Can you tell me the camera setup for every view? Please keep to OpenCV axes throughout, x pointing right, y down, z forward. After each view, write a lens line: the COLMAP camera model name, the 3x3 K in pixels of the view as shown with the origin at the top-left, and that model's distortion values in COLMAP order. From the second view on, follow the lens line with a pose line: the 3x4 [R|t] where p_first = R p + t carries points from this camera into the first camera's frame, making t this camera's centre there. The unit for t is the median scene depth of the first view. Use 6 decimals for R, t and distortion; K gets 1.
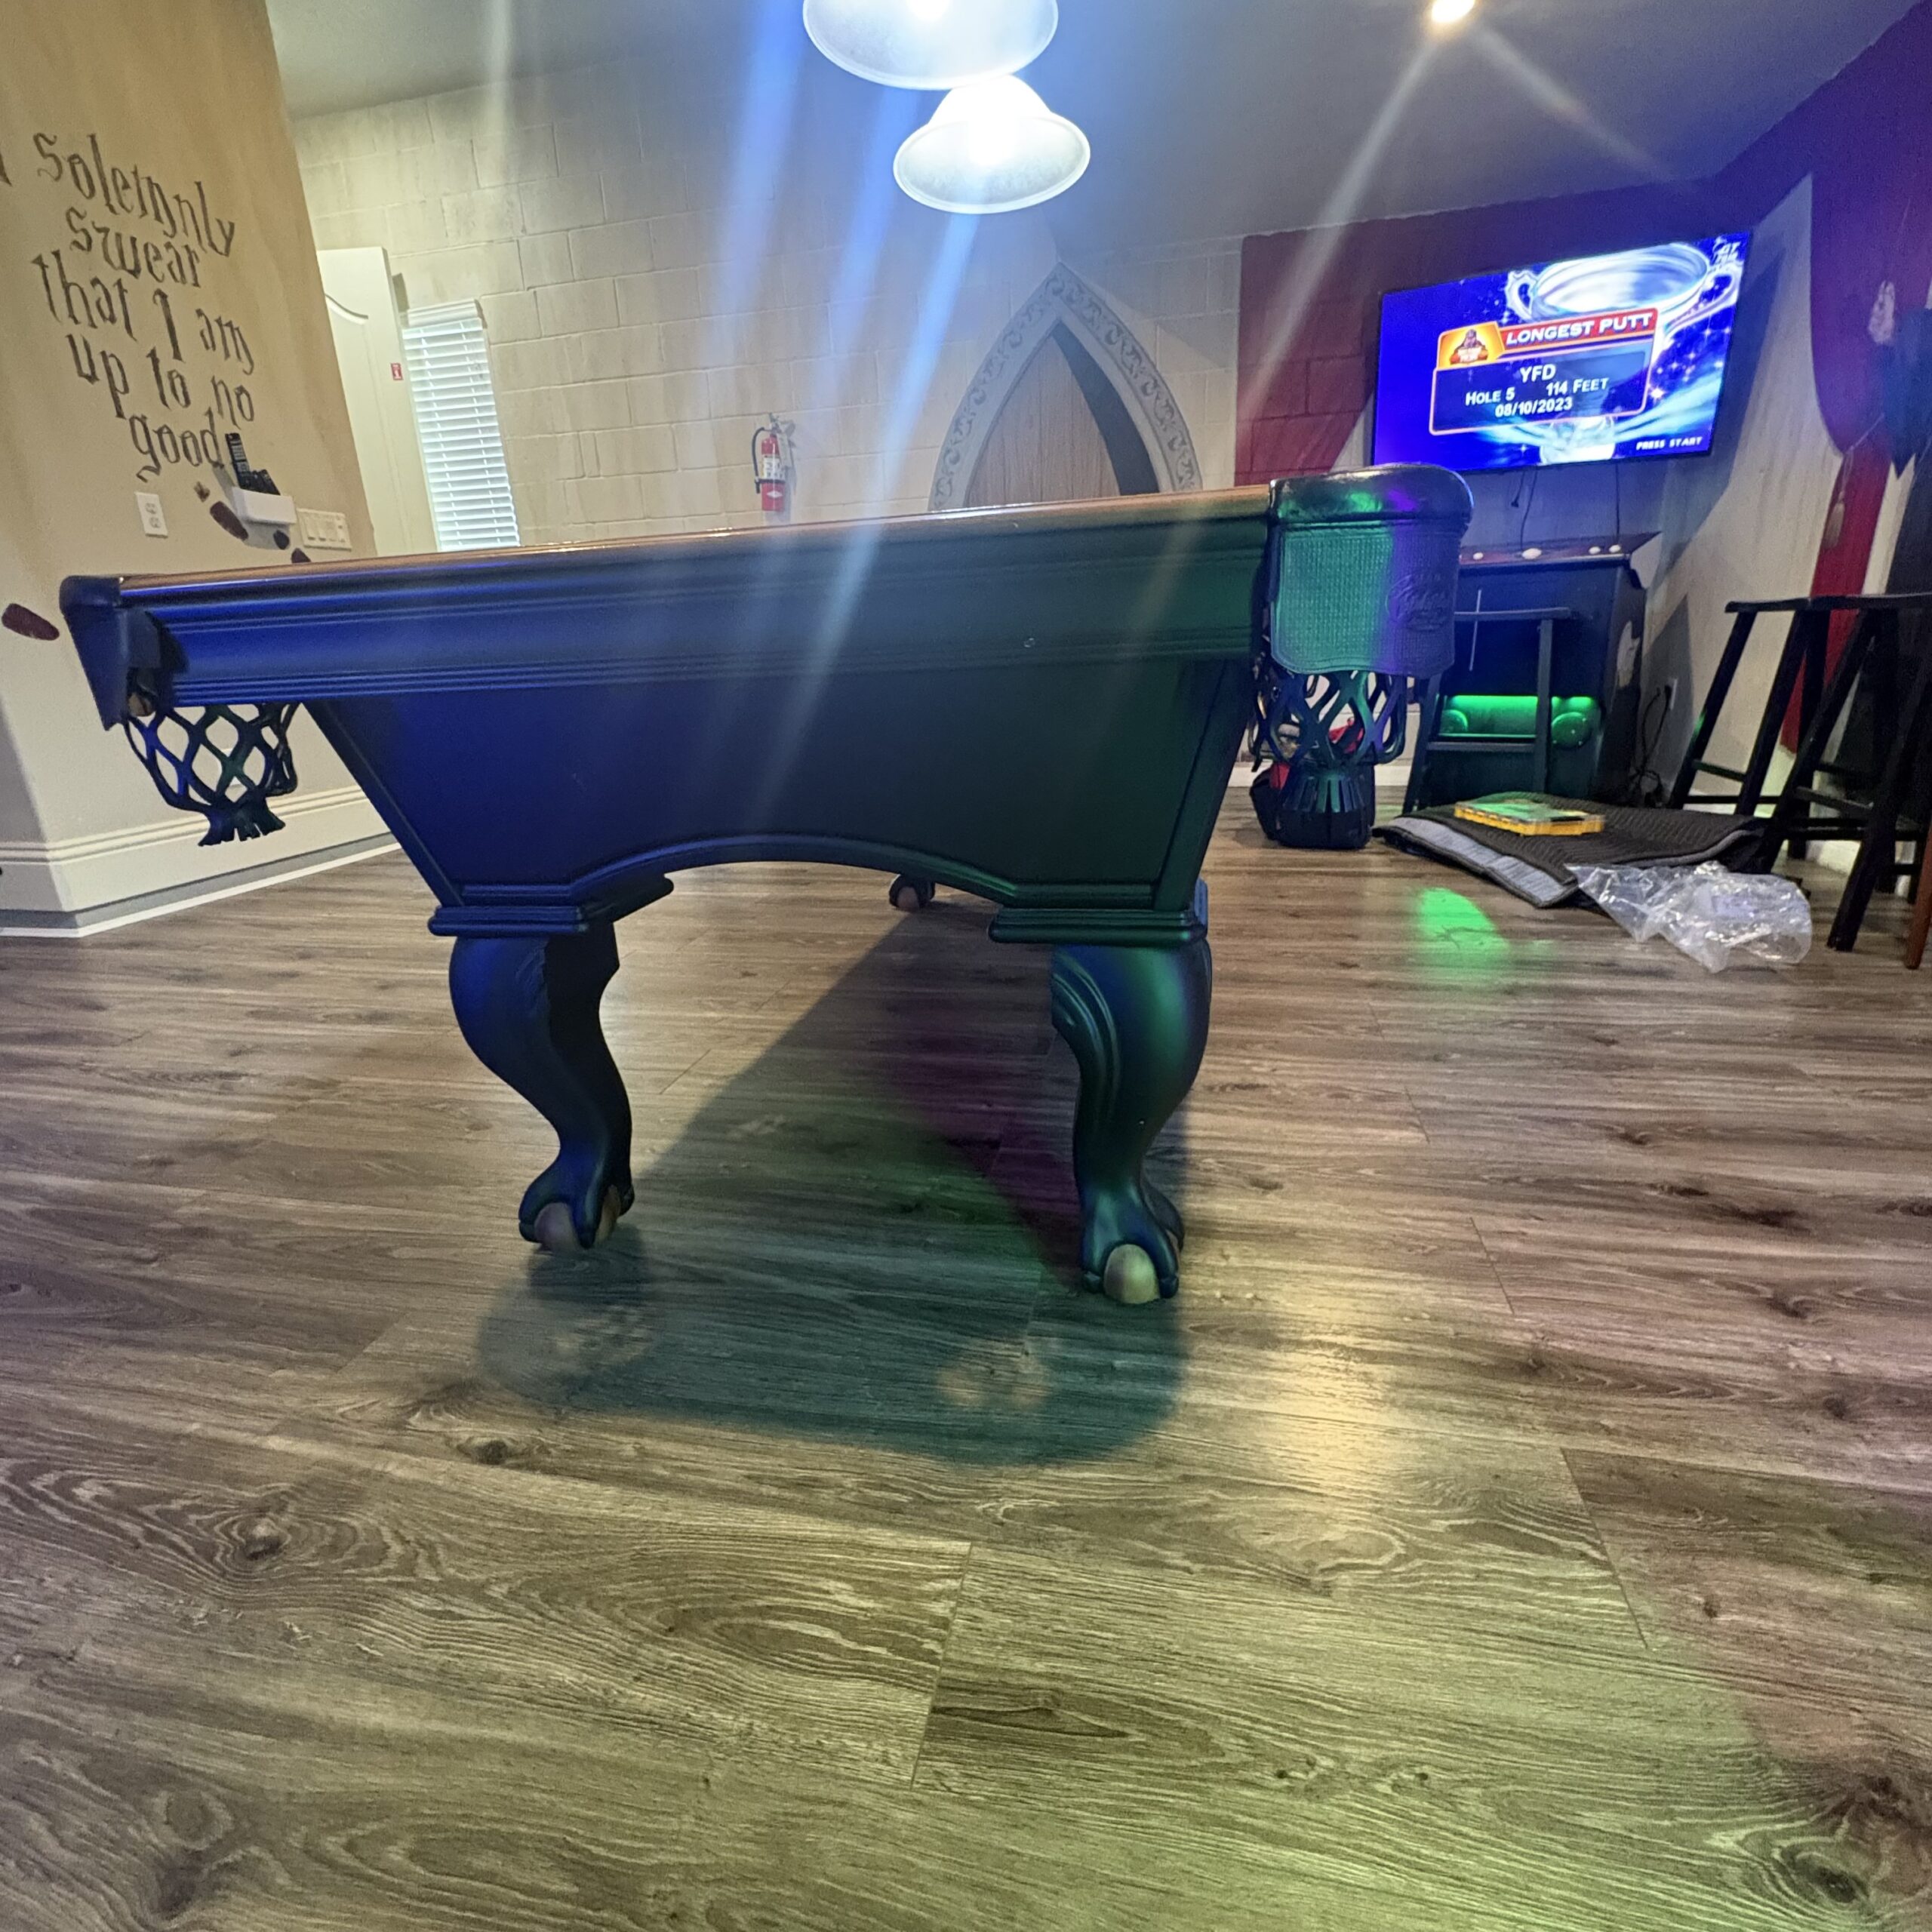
lens RADIAL K [[1023.6, 0, 962.5], [0, 1023.6, 968.7], [0, 0, 1]] dist [0.002661, -0.002307]
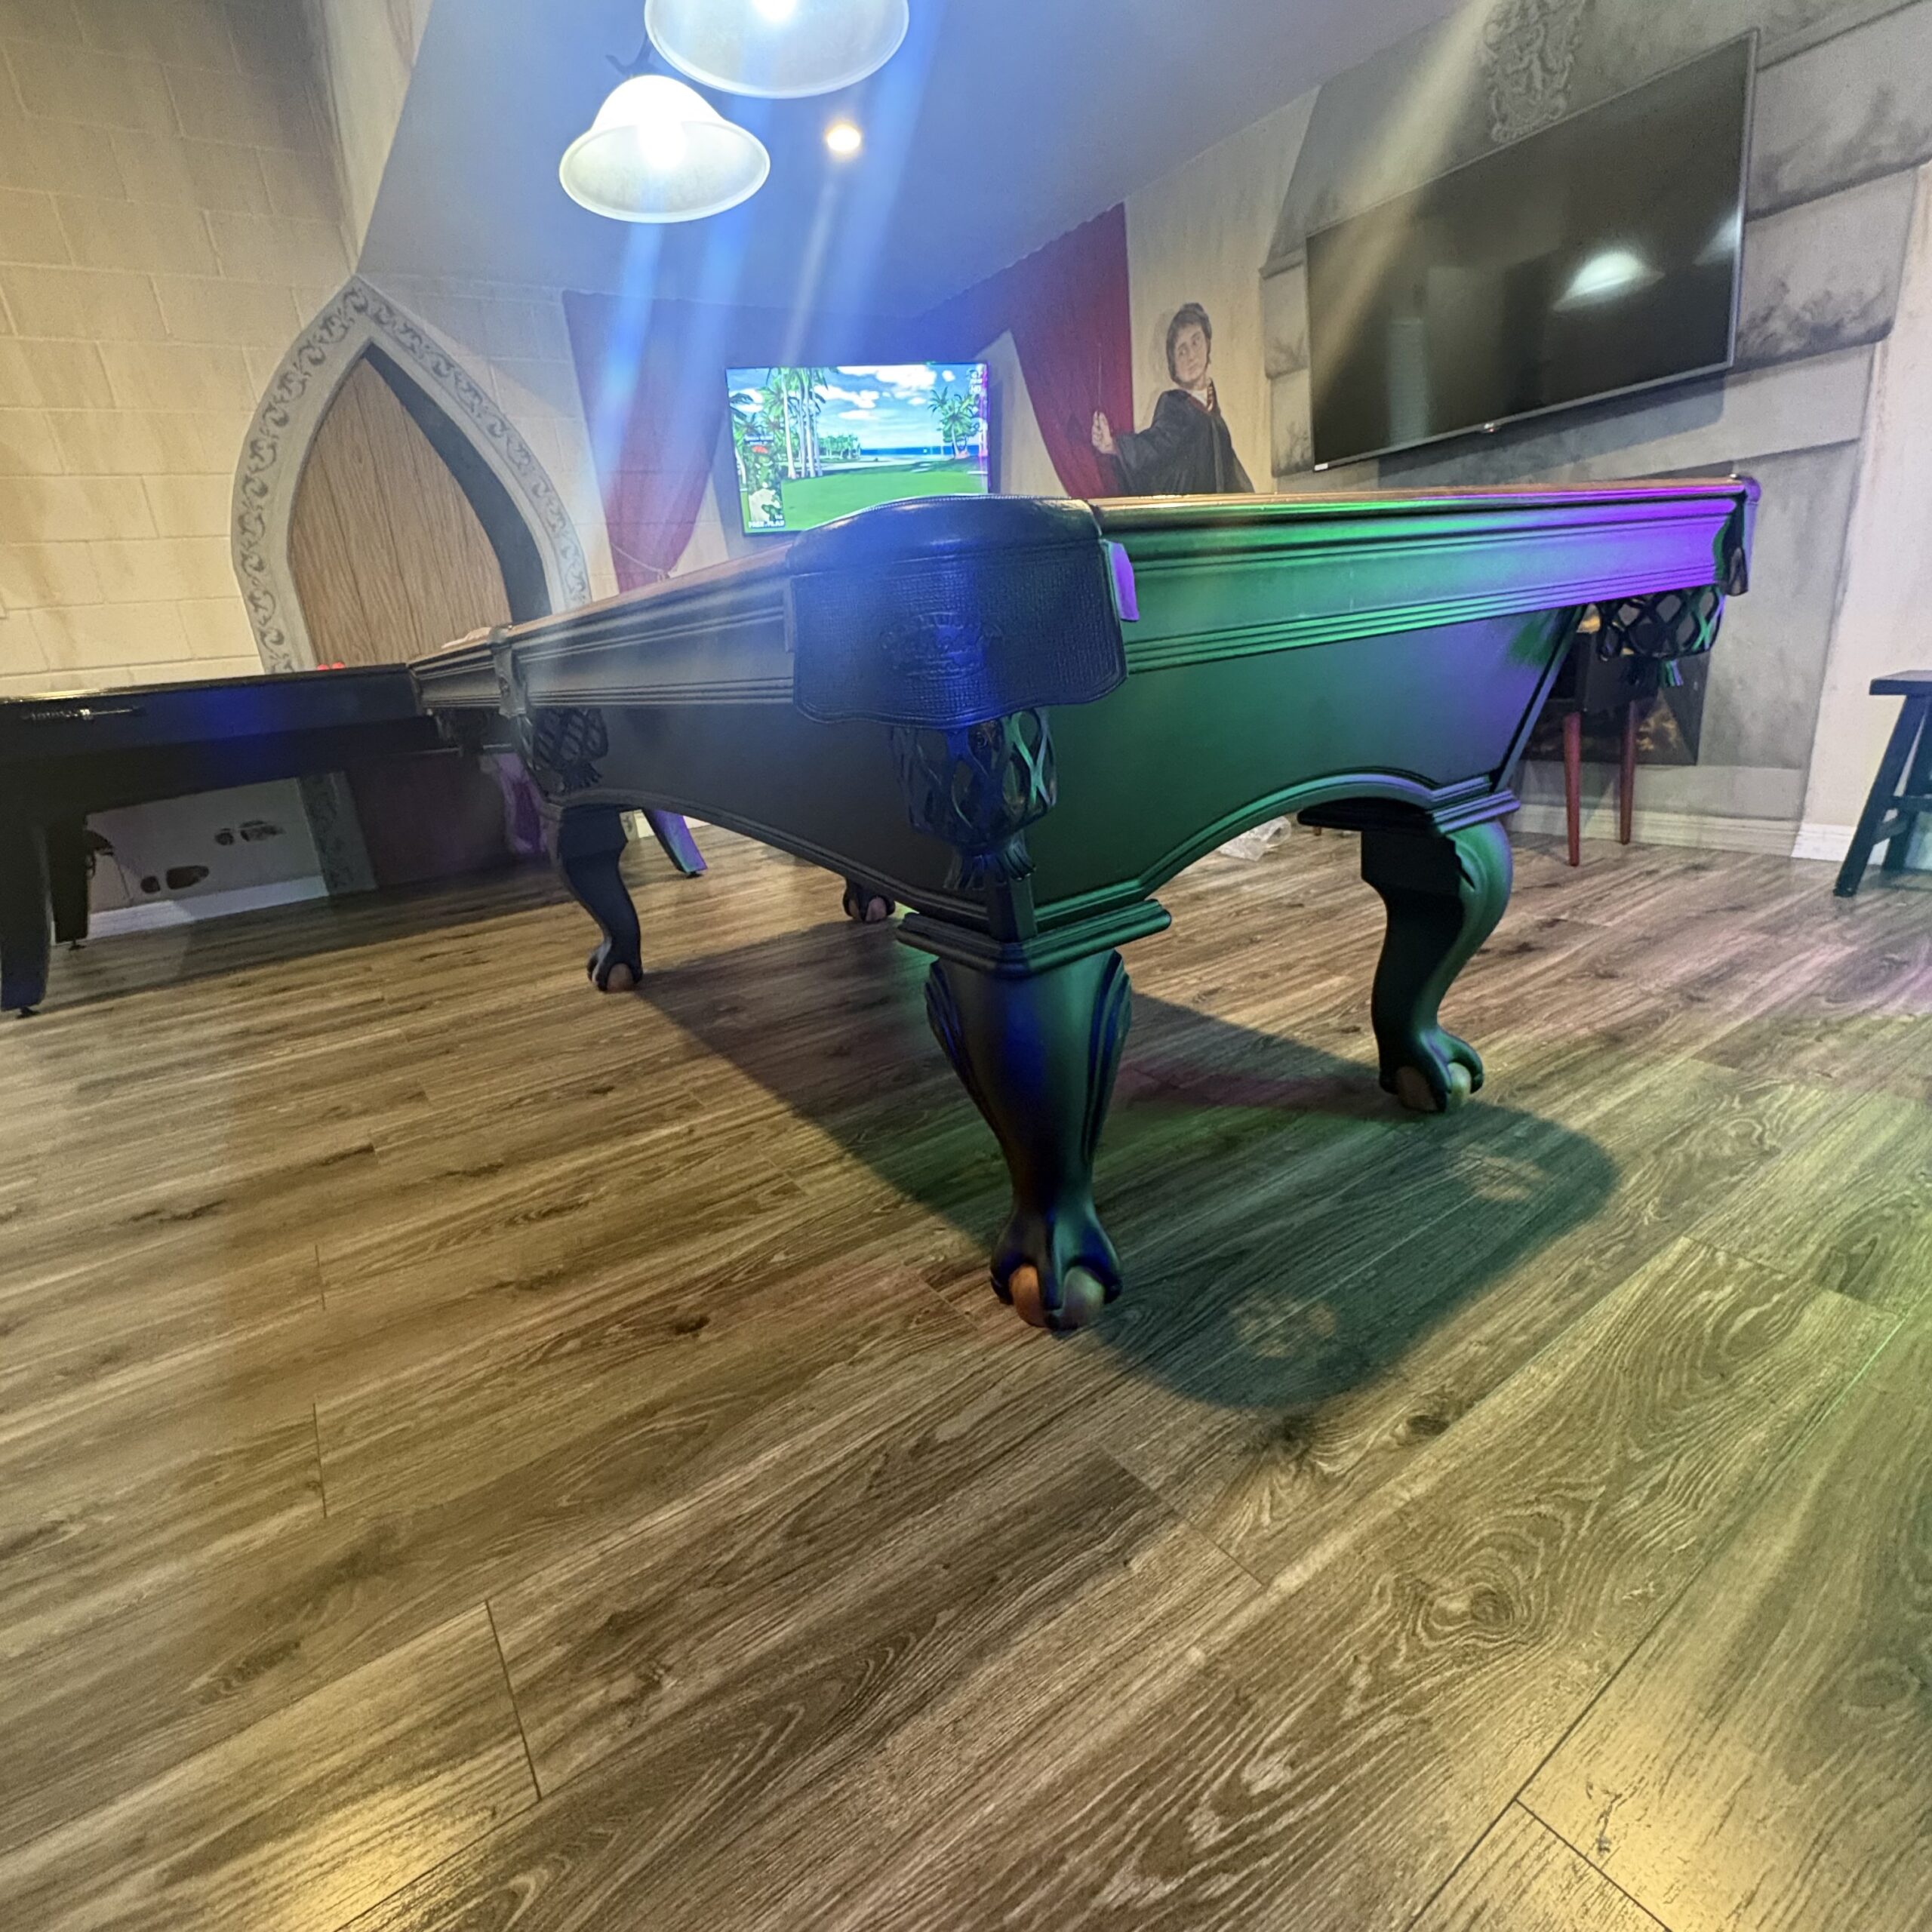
lens RADIAL K [[1023.6, 0, 962.0], [0, 1023.6, 970.2], [0, 0, 1]] dist [0.002661, -0.002307]
pose [[0.682009, -0.250328, 0.687168, -0.884326], [0.292005, 0.954659, 0.057958, -0.079523], [-0.670519, 0.161128, 0.724183, 0.356567]]
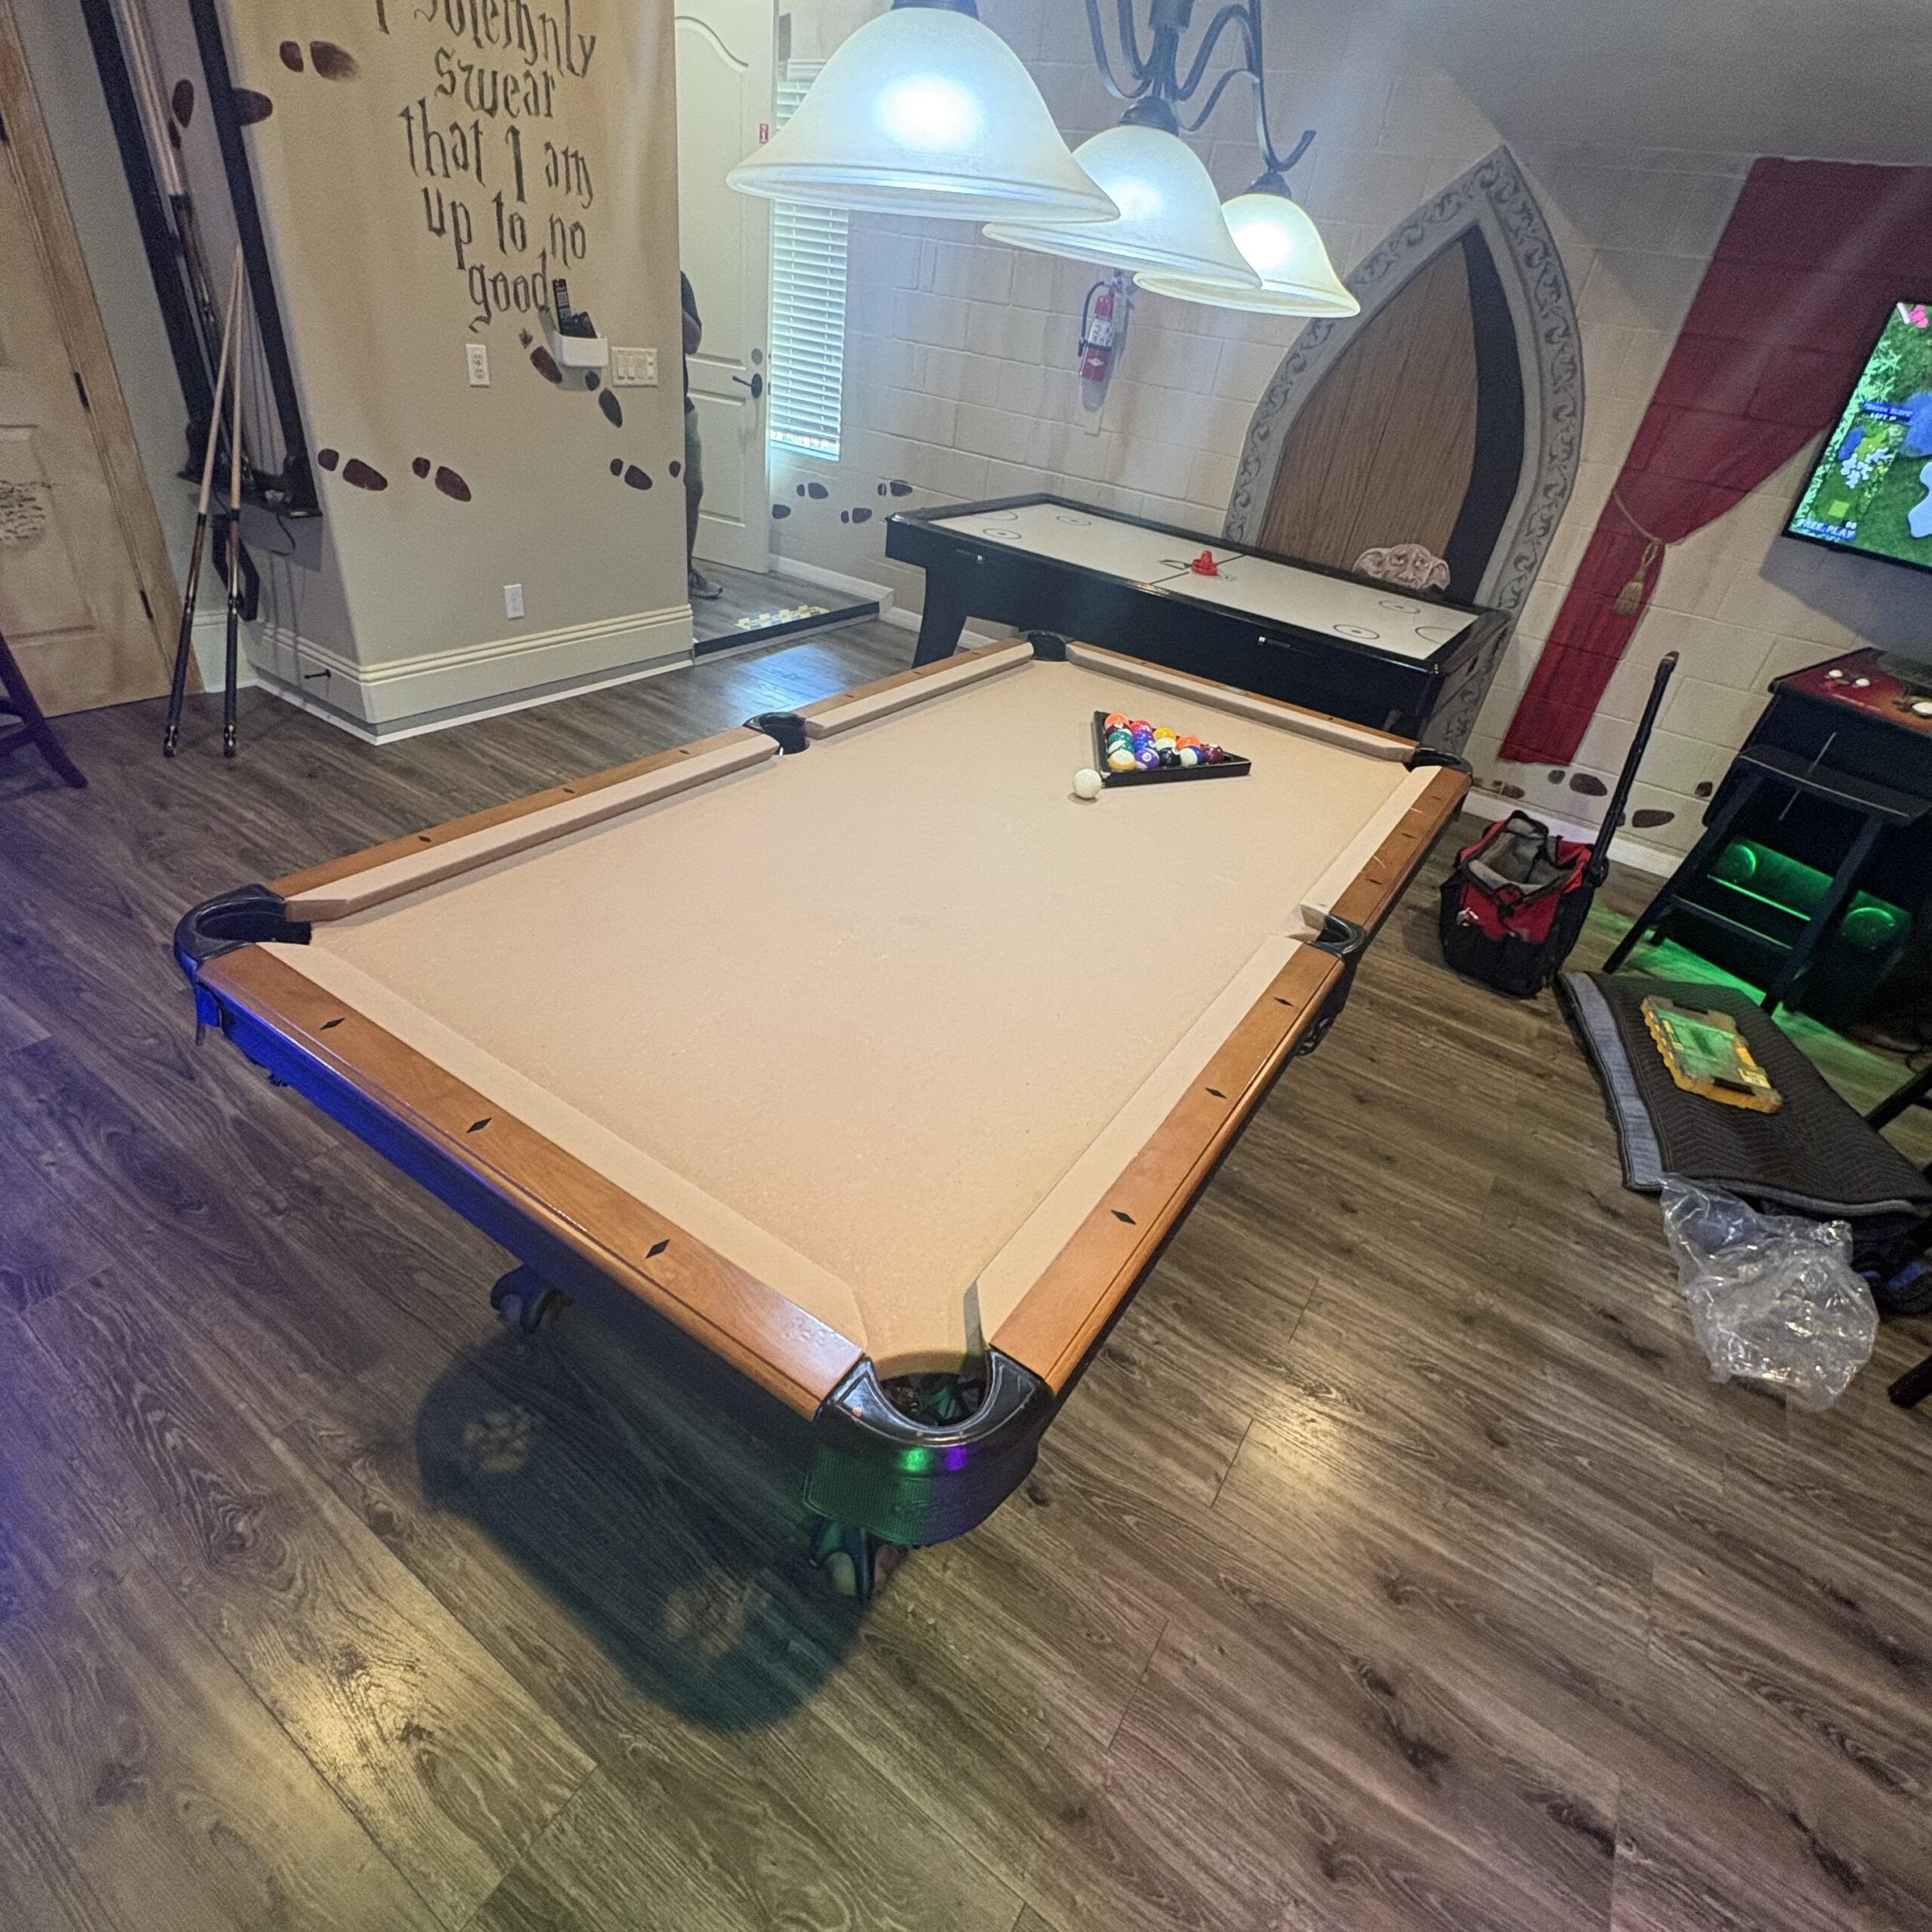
lens RADIAL K [[1023.6, 0, 963.4], [0, 1023.6, 967.3], [0, 0, 1]] dist [0.002661, -0.002307]
pose [[0.921001, 0.328075, -0.210056, 0.254007], [-0.264182, 0.922281, 0.282143, -0.628313], [0.286295, -0.204361, 0.936094, 0.001072]]
